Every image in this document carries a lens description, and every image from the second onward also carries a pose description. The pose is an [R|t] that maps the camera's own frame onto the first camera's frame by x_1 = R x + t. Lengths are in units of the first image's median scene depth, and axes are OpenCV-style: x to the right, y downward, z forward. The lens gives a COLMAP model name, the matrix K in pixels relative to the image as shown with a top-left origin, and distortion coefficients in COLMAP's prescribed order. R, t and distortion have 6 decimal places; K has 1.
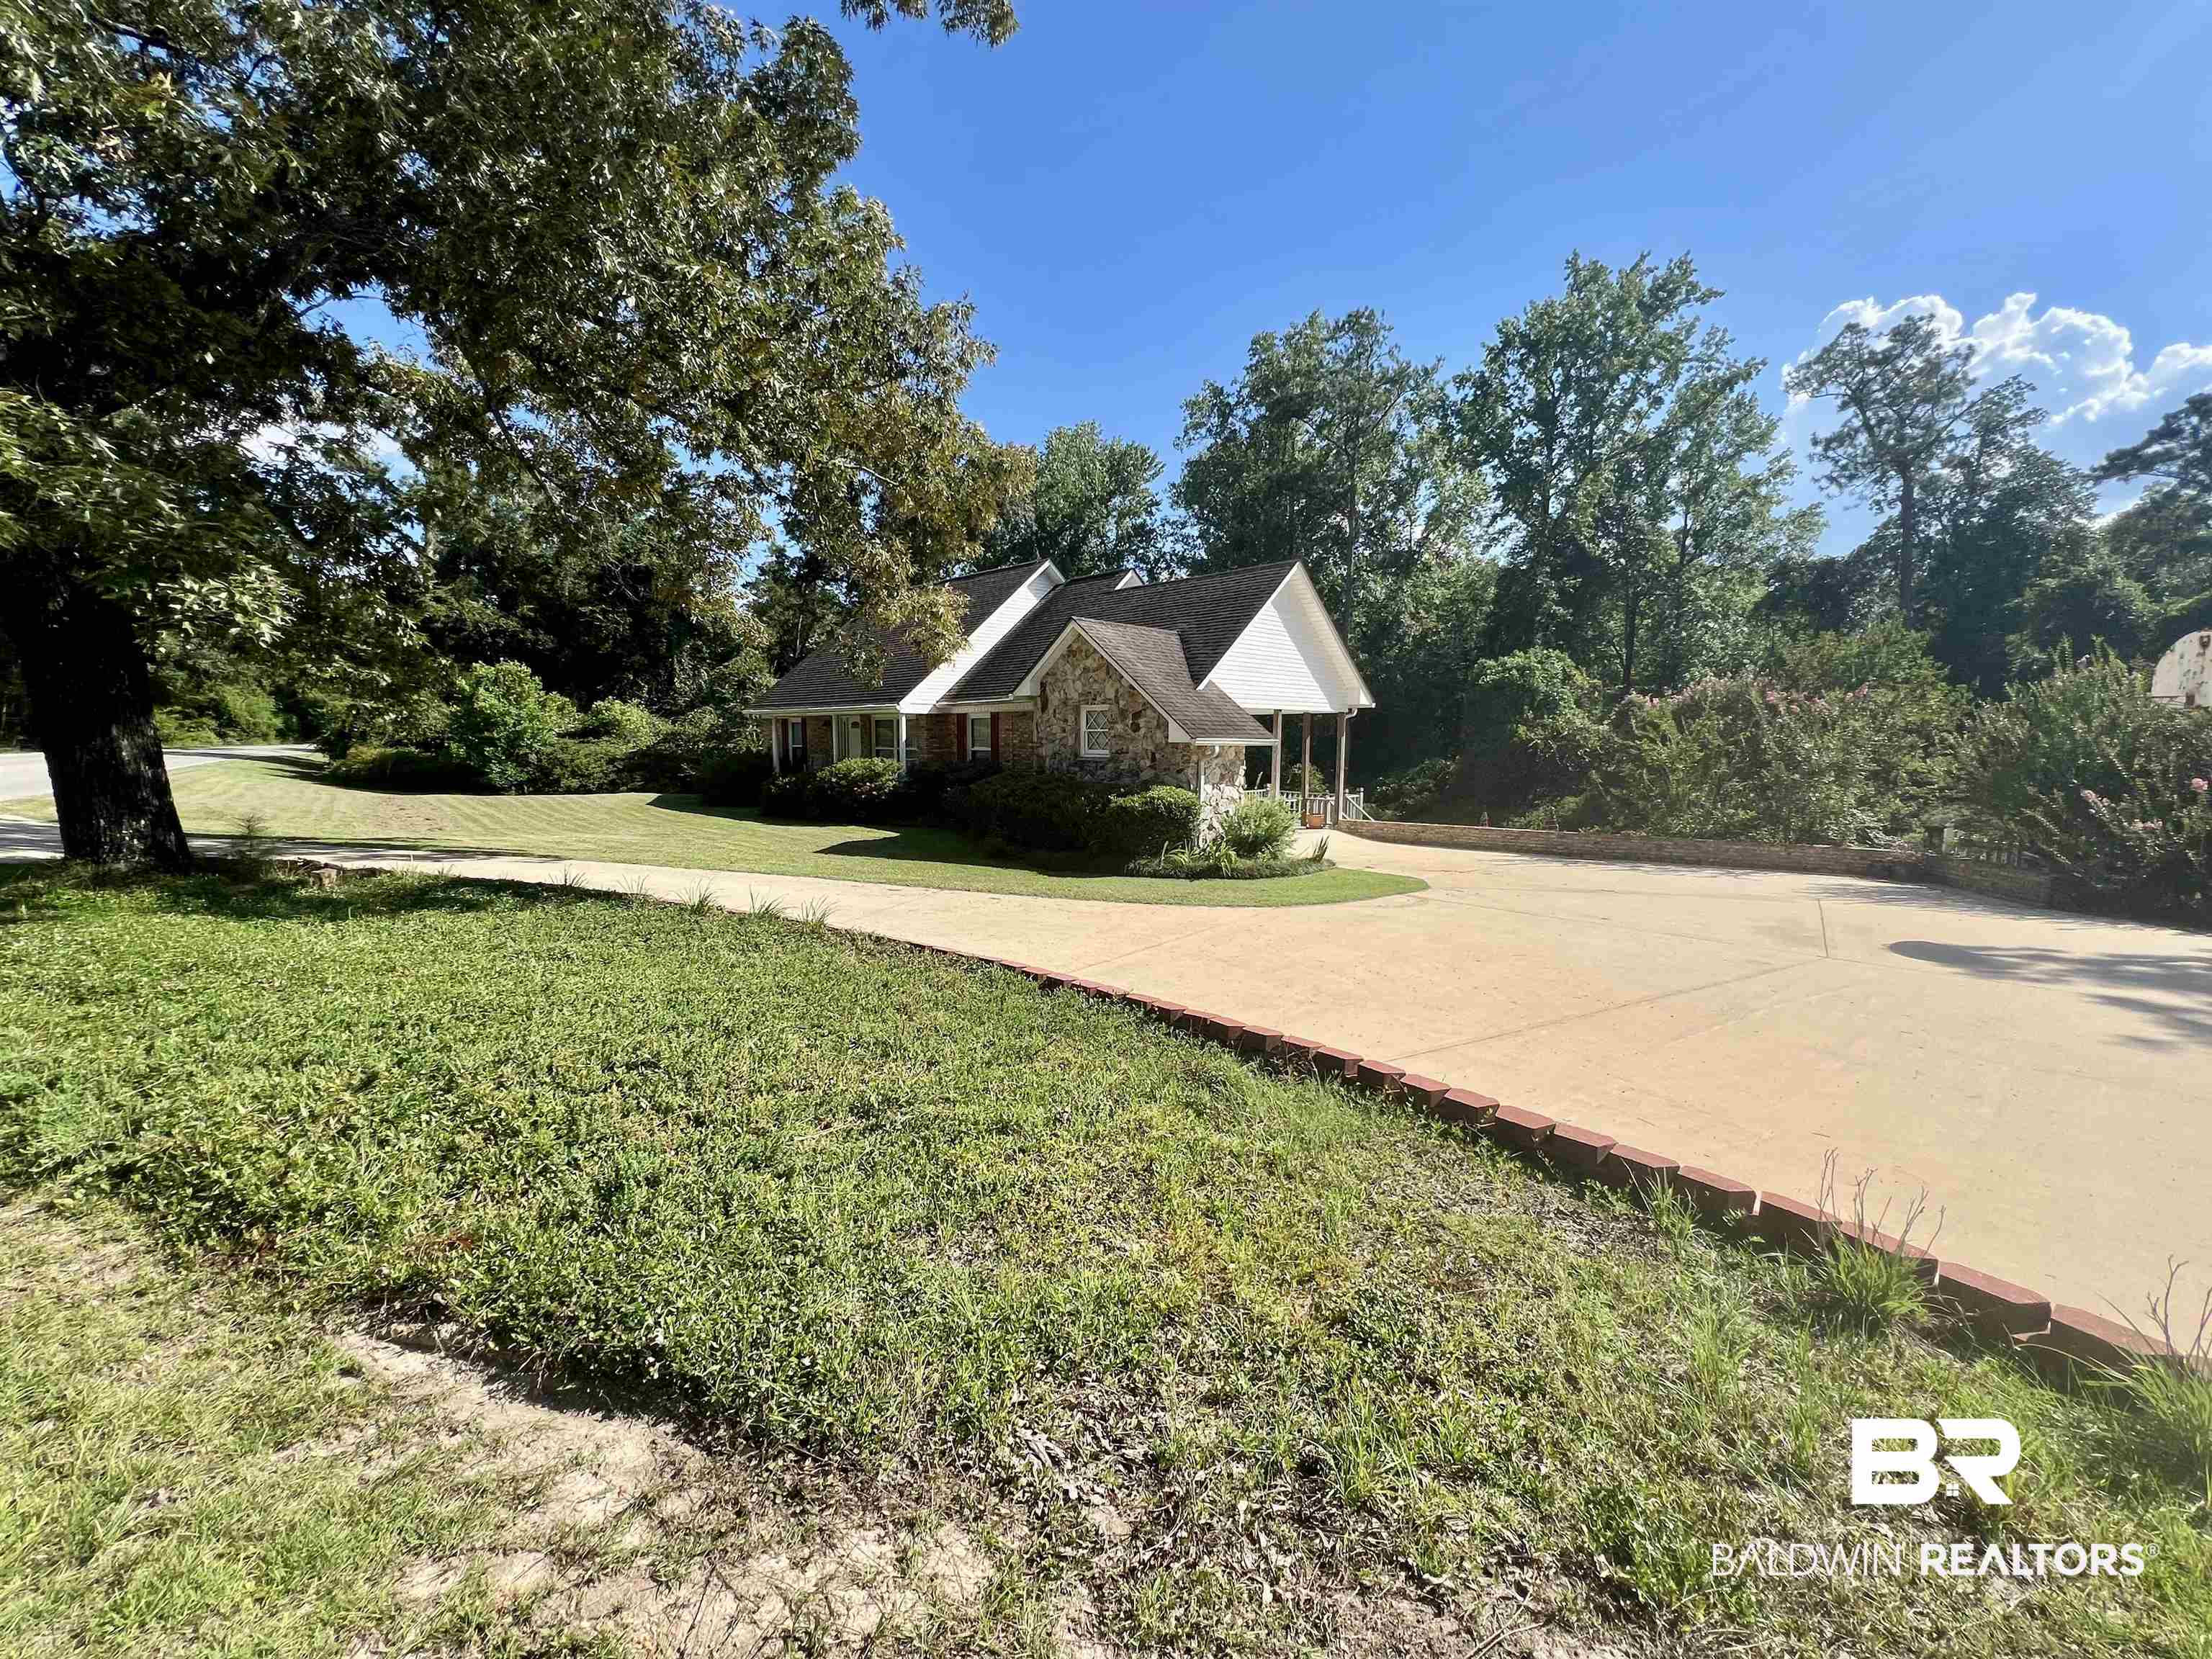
lens RADIAL K [[889.8, 0, 1112.5], [0, 889.8, 840.8], [0, 0, 1]] dist [-0.003675, 0.001006]
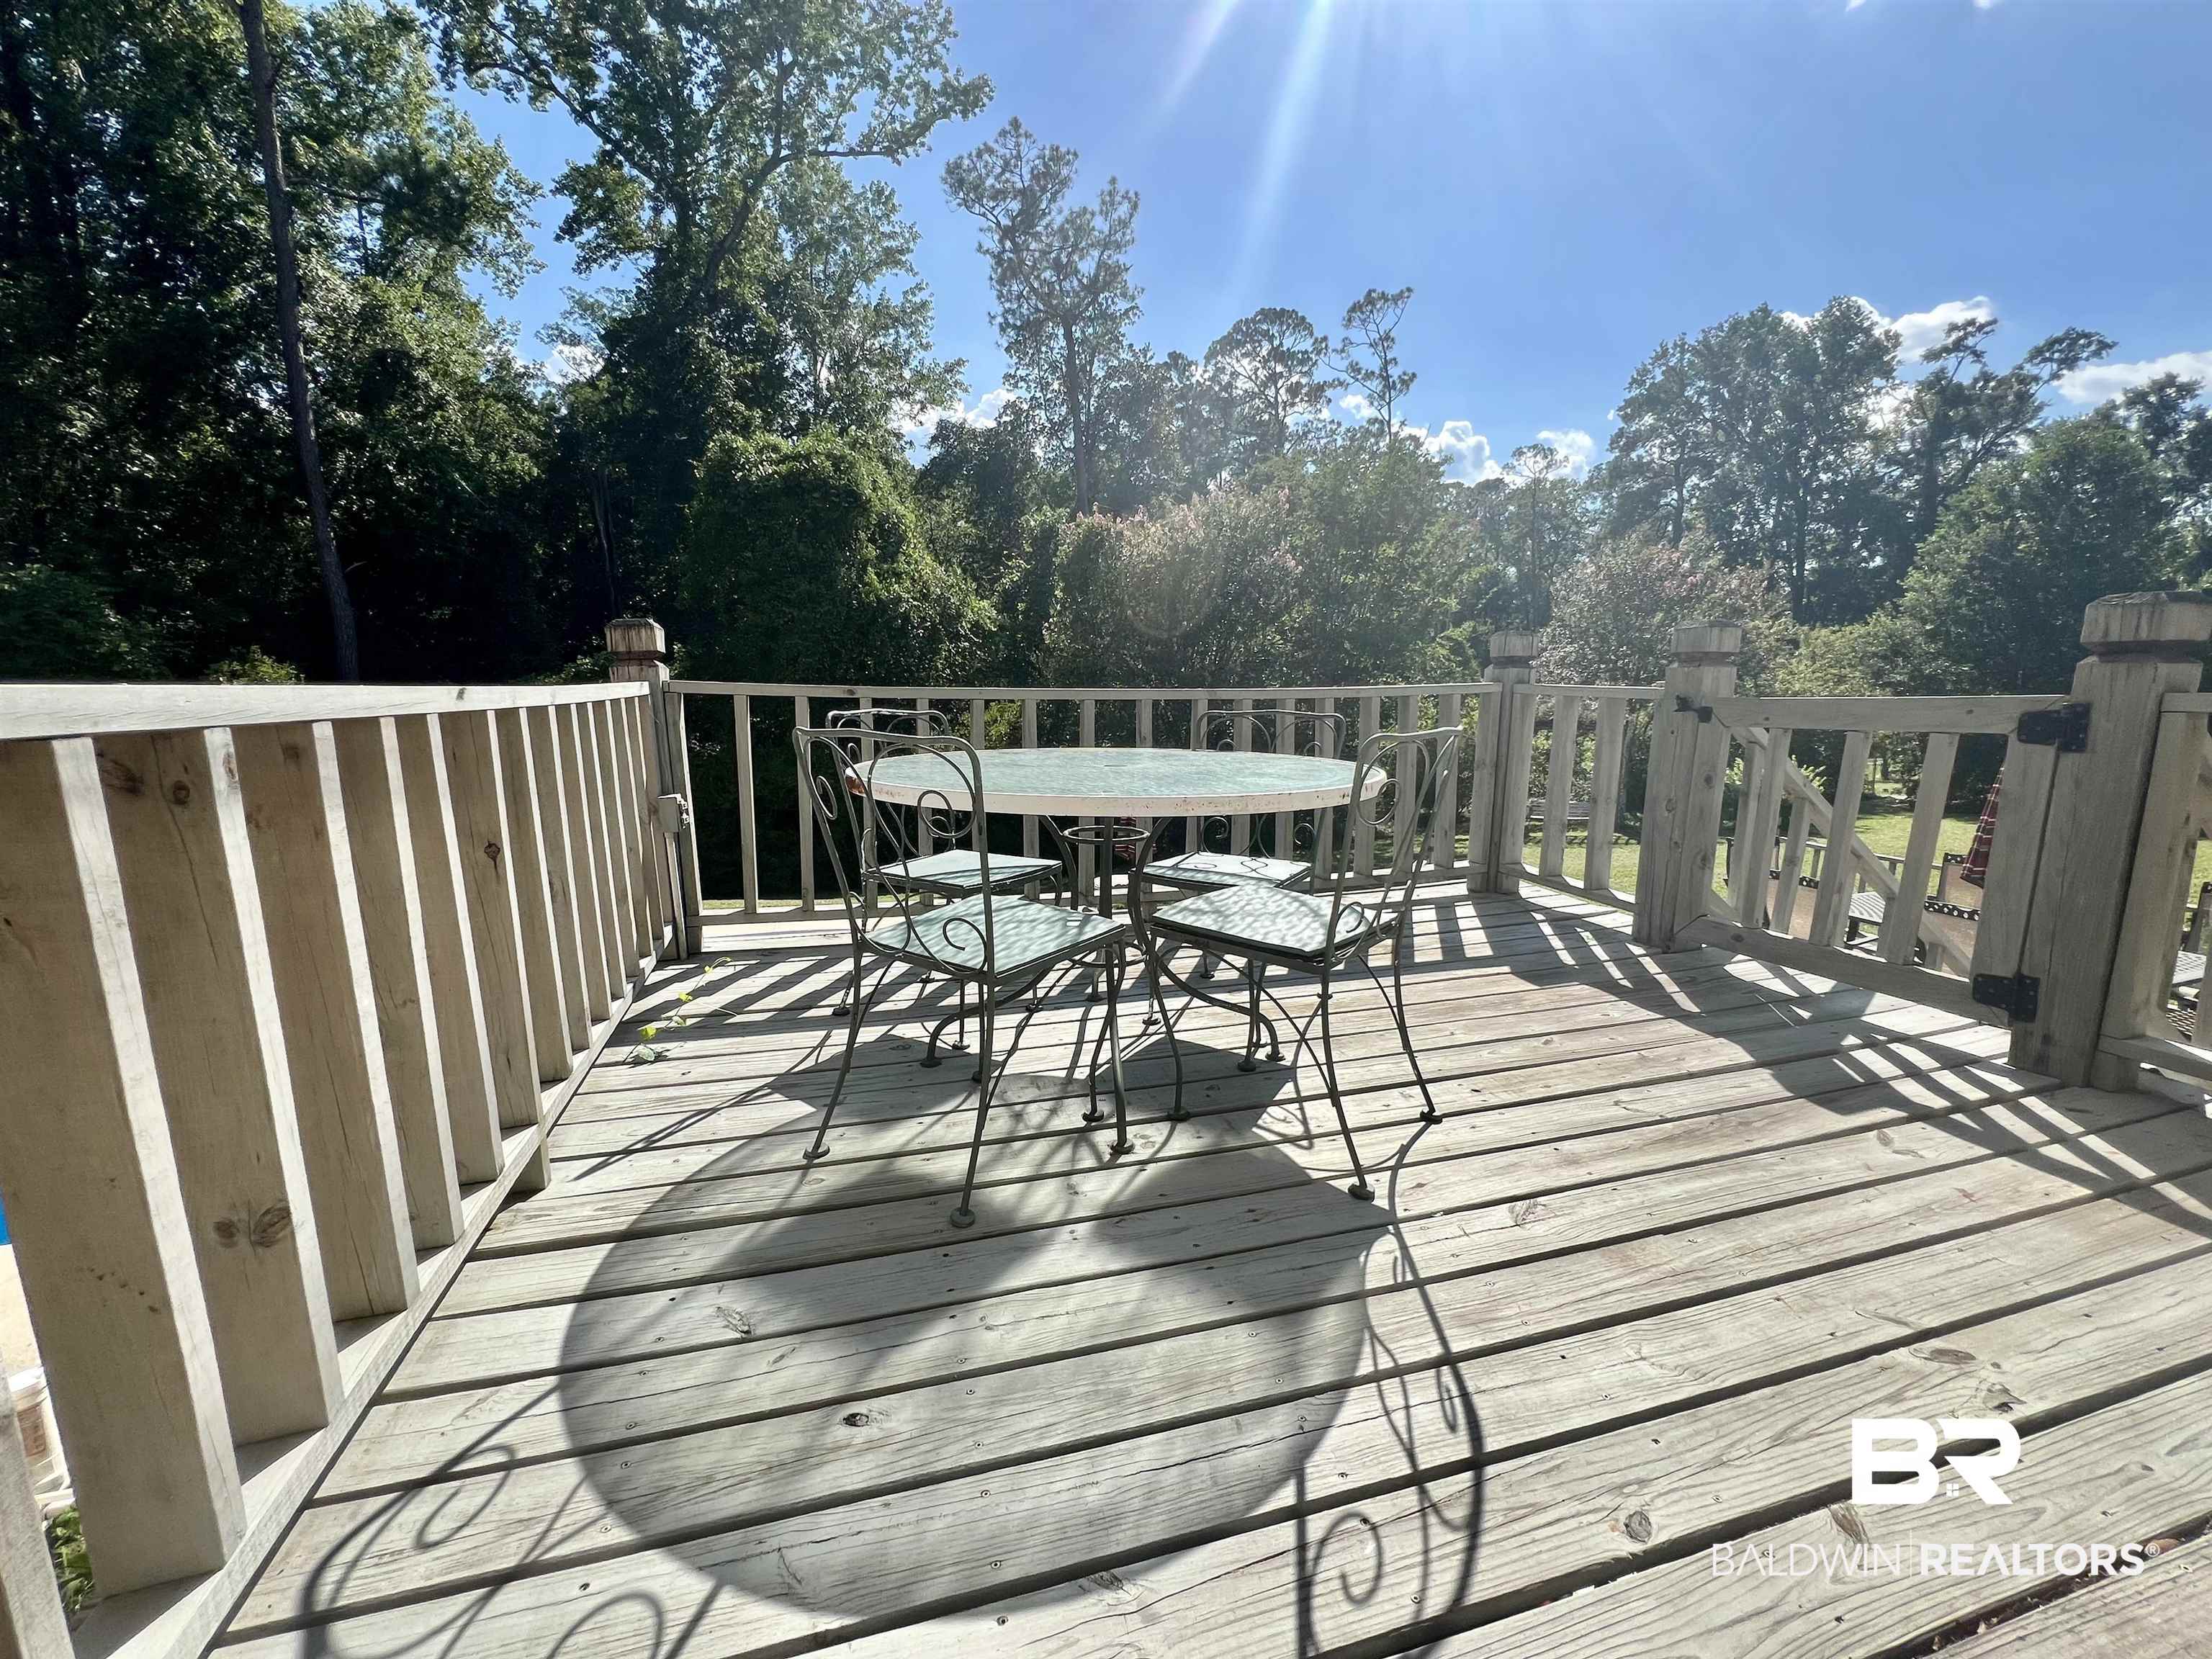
lens RADIAL K [[889.8, 0, 1111.9], [0, 889.8, 831.3], [0, 0, 1]] dist [-0.003675, 0.001006]
pose [[0.477801, -0.154794, 0.864723, 0.151992], [0.100792, 0.987512, 0.121082, -0.065044], [-0.872667, 0.029304, 0.487436, 1.234046]]
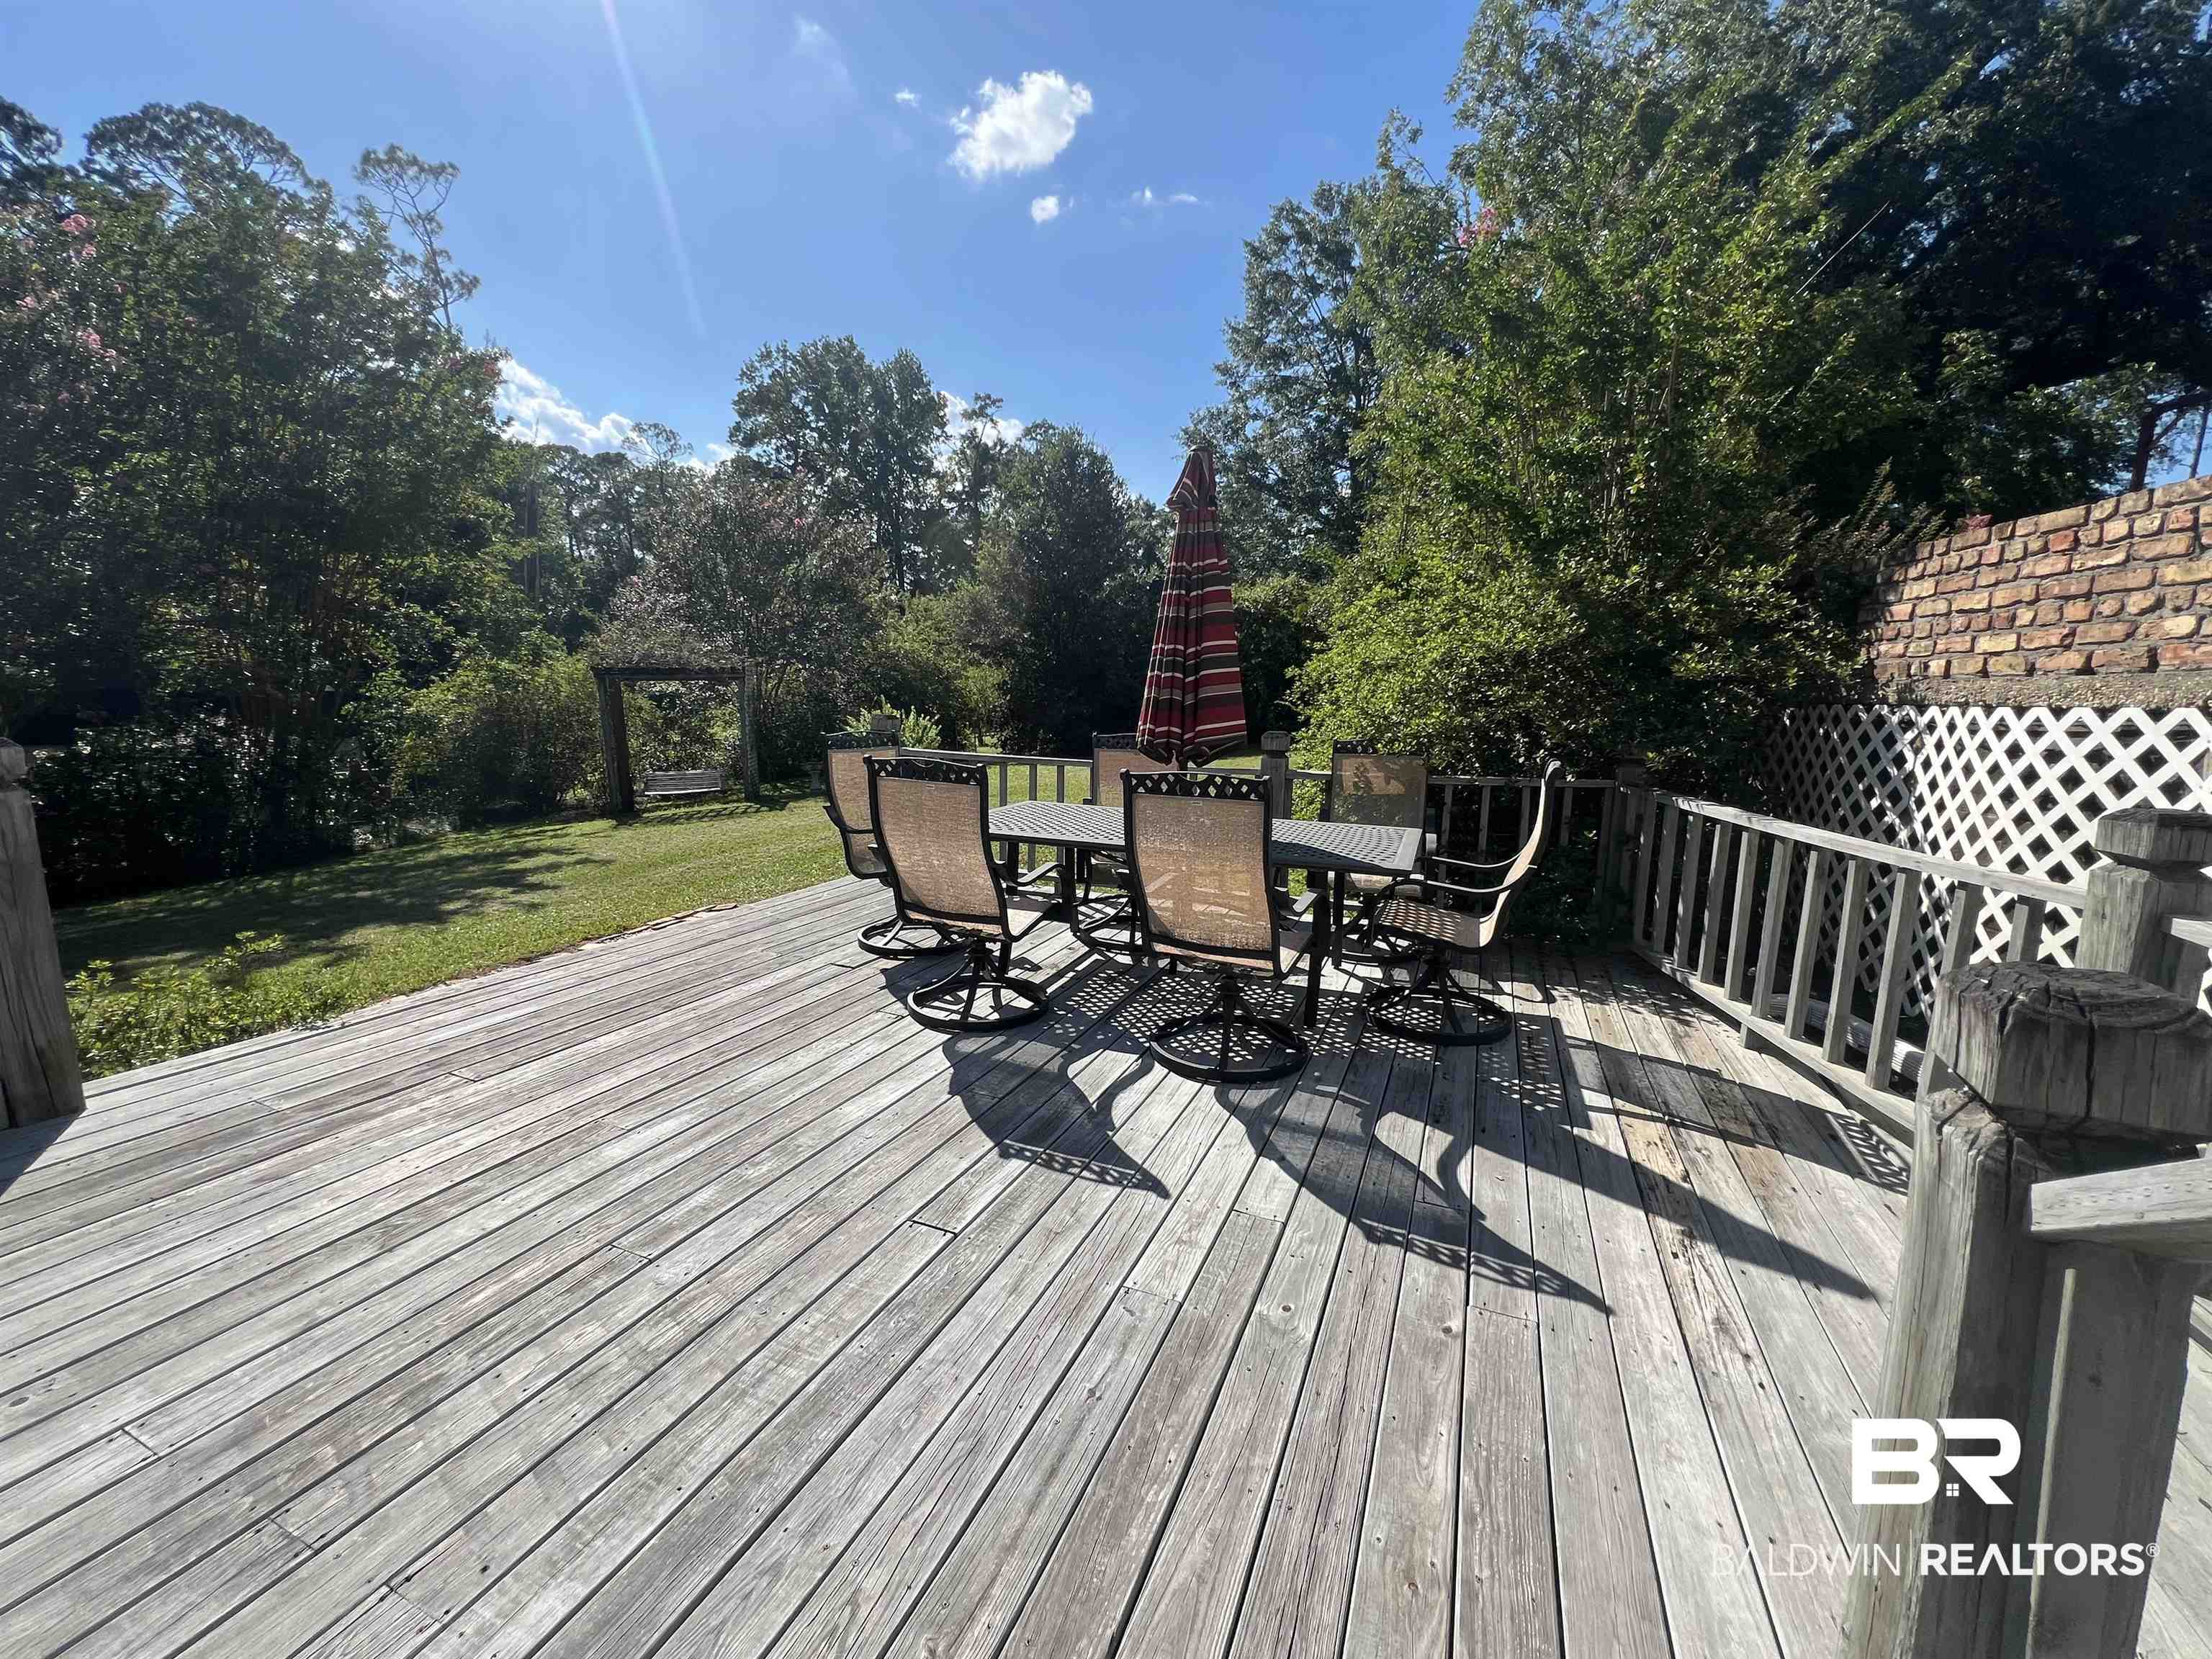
lens RADIAL K [[889.8, 0, 1109.2], [0, 889.8, 832.4], [0, 0, 1]] dist [-0.003675, 0.001006]
pose [[-0.359826, -0.161410, 0.918952, 0.378219], [0.081487, 0.975722, 0.203289, -0.004422], [-0.929454, 0.148031, -0.337937, 1.200996]]
